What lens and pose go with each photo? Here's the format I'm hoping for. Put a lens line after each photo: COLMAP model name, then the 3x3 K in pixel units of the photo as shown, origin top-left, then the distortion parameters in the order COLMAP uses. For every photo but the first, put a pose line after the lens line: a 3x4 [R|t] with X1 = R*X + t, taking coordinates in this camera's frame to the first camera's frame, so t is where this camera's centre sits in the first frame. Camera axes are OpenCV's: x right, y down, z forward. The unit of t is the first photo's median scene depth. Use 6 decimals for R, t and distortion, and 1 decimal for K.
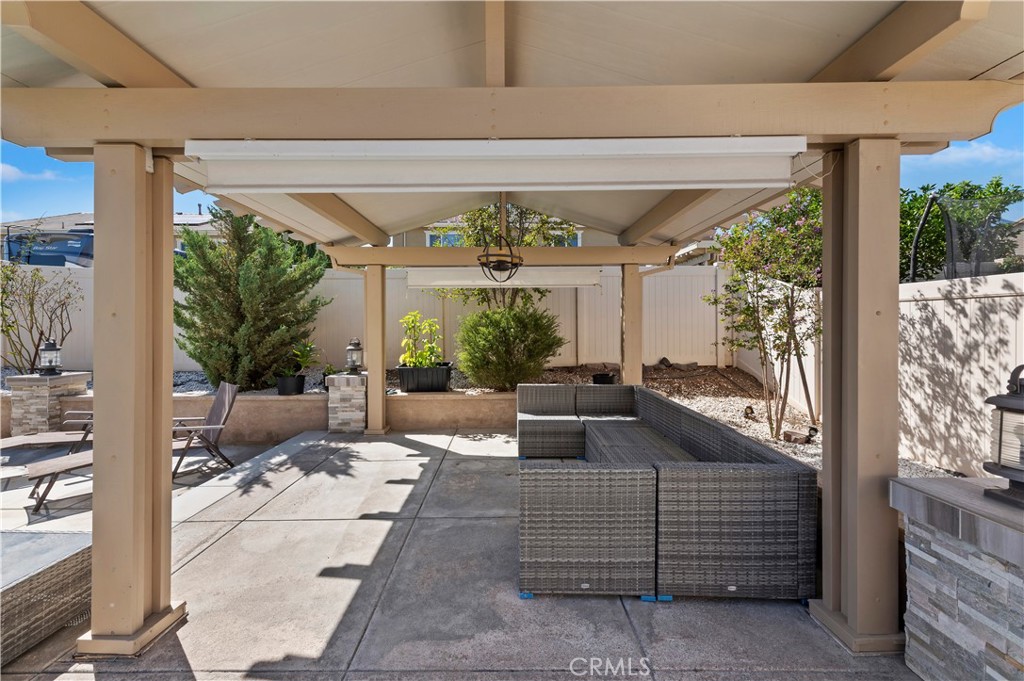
lens RADIAL K [[412.0, 0, 506.8], [0, 412.0, 327.1], [0, 0, 1]] dist [0.012152, -0.000064]
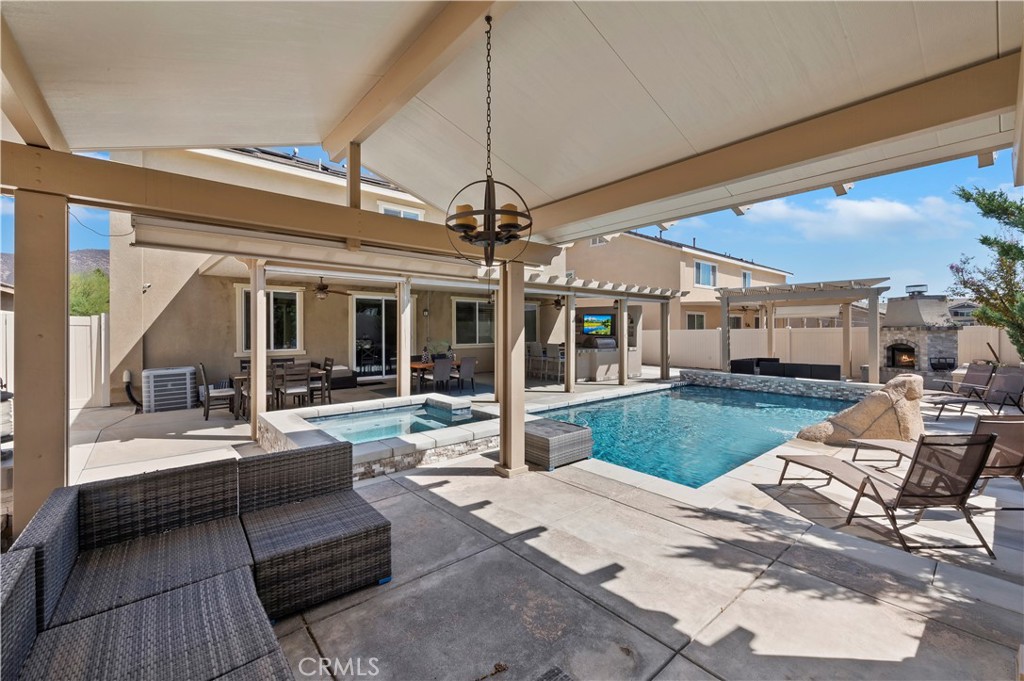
lens RADIAL K [[412.0, 0, 506.8], [0, 412.0, 327.1], [0, 0, 1]] dist [0.012152, -0.000064]
pose [[-0.766896, -0.001931, -0.641768, 0.262196], [0.003929, 0.999963, -0.007704, -0.021667], [0.641759, -0.008430, -0.766860, 1.205159]]
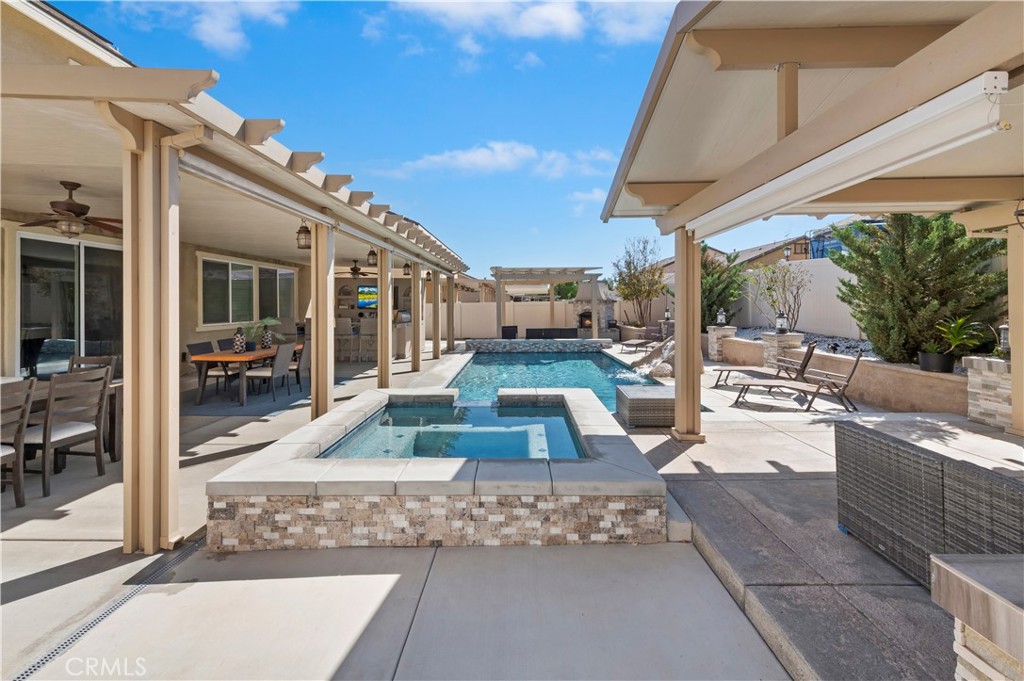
lens RADIAL K [[413.1, 0, 507.5], [0, 413.1, 304.2], [0, 0, 1]] dist [0.010962, -0.000931]
pose [[-0.029149, 0.000360, -0.999575, 0.625225], [0.008351, 0.999965, 0.000117, -0.005165], [0.999540, -0.008344, -0.029151, 0.033870]]
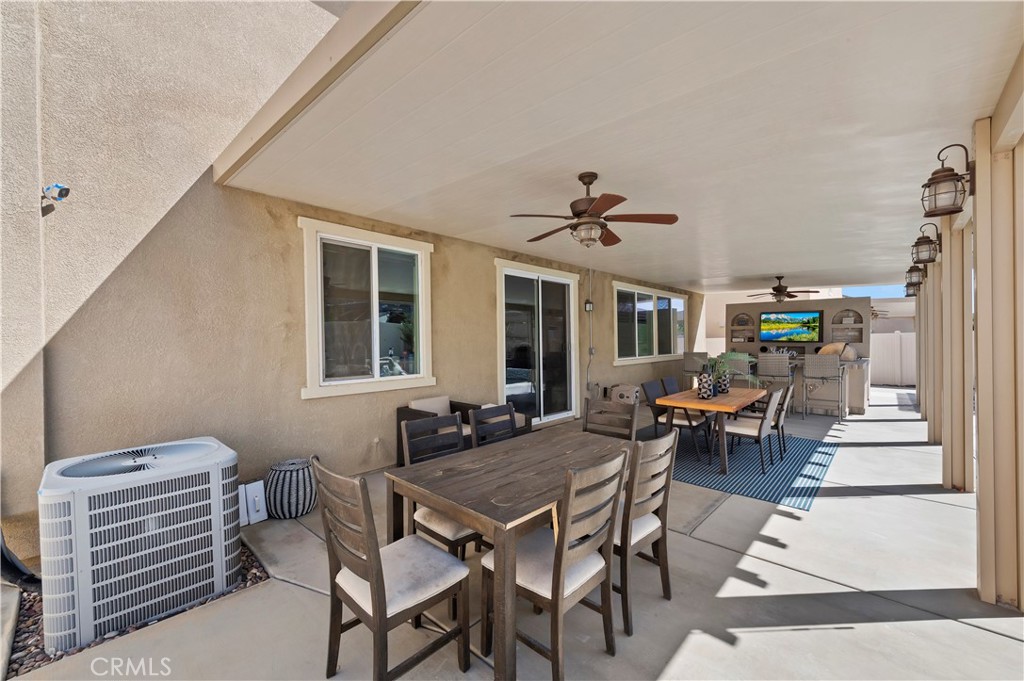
lens RADIAL K [[408.9, 0, 512.0], [0, 408.9, 340.5], [0, 0, 1]] dist [0.003214, 0.000125]
pose [[-0.683216, 0.005648, -0.730194, 0.293165], [0.016957, 0.999823, -0.008132, 0.006971], [0.730019, -0.017938, -0.683191, -0.675101]]
